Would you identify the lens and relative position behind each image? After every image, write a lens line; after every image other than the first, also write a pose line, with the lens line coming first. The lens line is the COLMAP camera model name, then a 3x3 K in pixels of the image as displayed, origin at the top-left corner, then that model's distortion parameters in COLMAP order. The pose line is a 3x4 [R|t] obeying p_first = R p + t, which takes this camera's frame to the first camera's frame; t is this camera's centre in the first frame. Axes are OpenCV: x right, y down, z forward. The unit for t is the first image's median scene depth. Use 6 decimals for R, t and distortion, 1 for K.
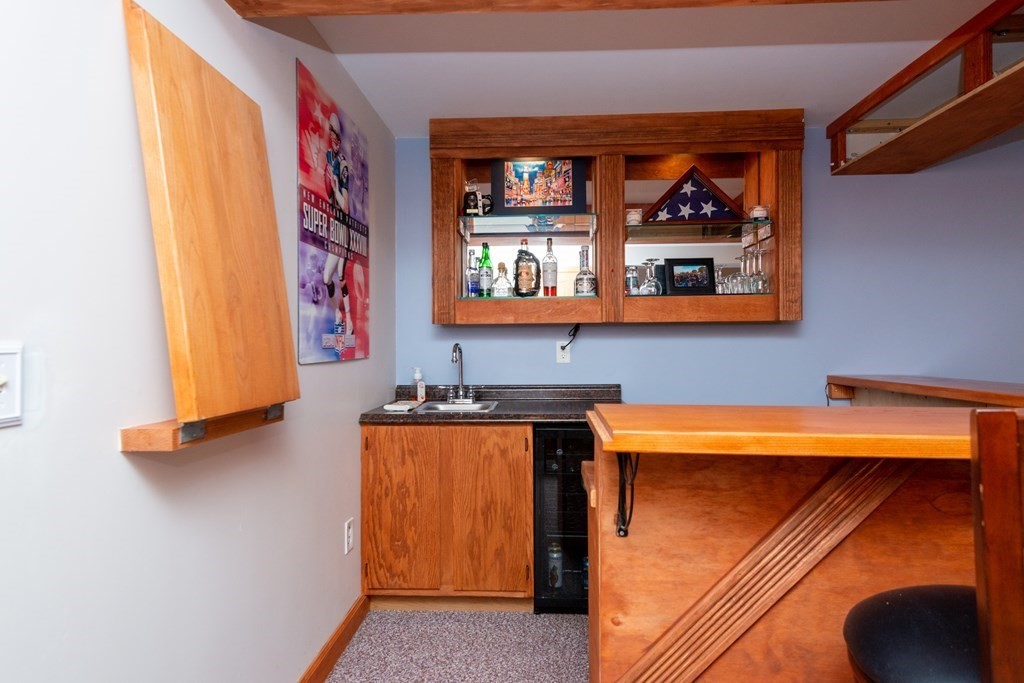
lens RADIAL K [[583.3, 0, 512.0], [0, 583.3, 341.5], [0, 0, 1]] dist [0.036002, 0.000032]
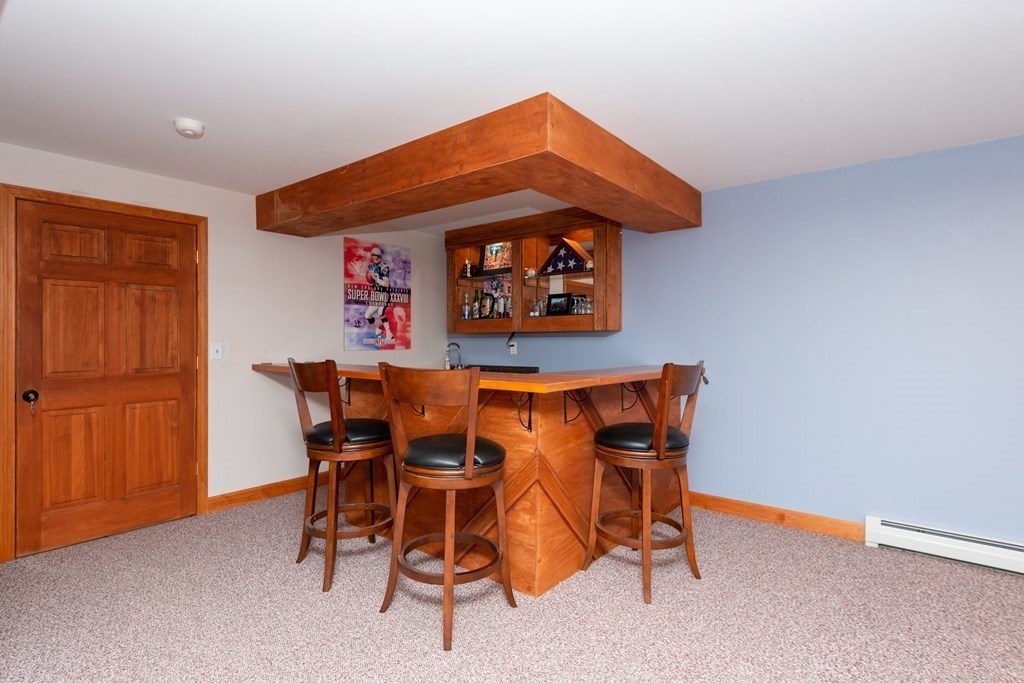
lens RADIAL K [[517.1, 0, 512.0], [0, 517.1, 341.5], [0, 0, 1]] dist [0.000116, 0.000005]
pose [[0.807876, 0.005005, -0.589331, 1.227855], [-0.001163, 0.999976, 0.006899, -0.014775], [0.589351, -0.004888, 0.807862, -0.340699]]
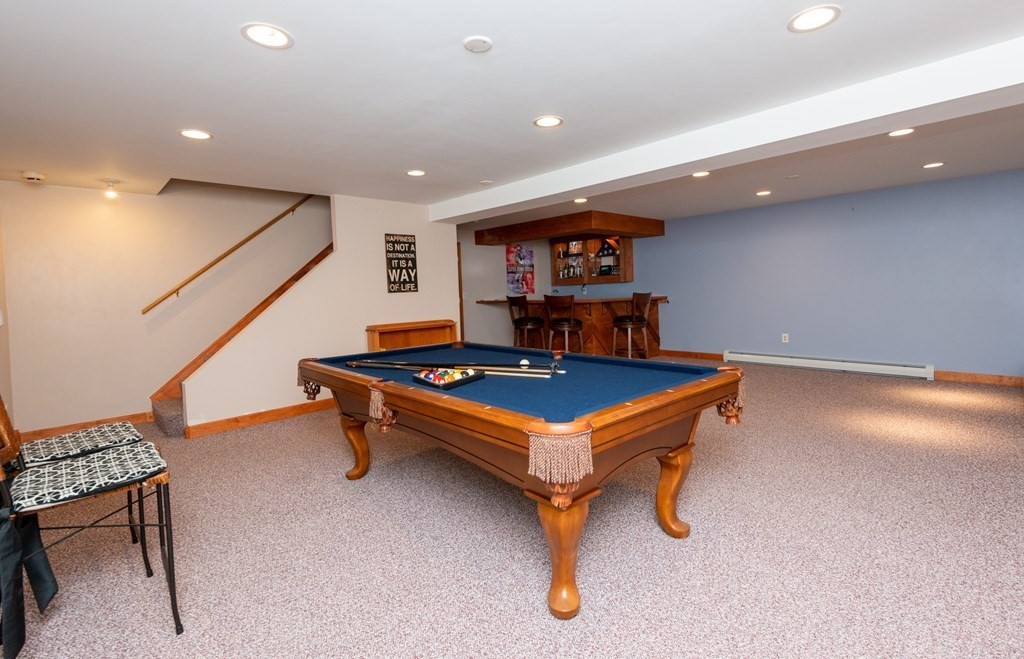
lens RADIAL K [[477.1, 0, 517.0], [0, 477.1, 297.2], [0, 0, 1]] dist [-0.000547, -0.000012]
pose [[0.714566, -0.013513, -0.699437, 2.287534], [0.032131, 0.999392, 0.013518, 0.000671], [0.698830, -0.032133, 0.714566, -1.765403]]
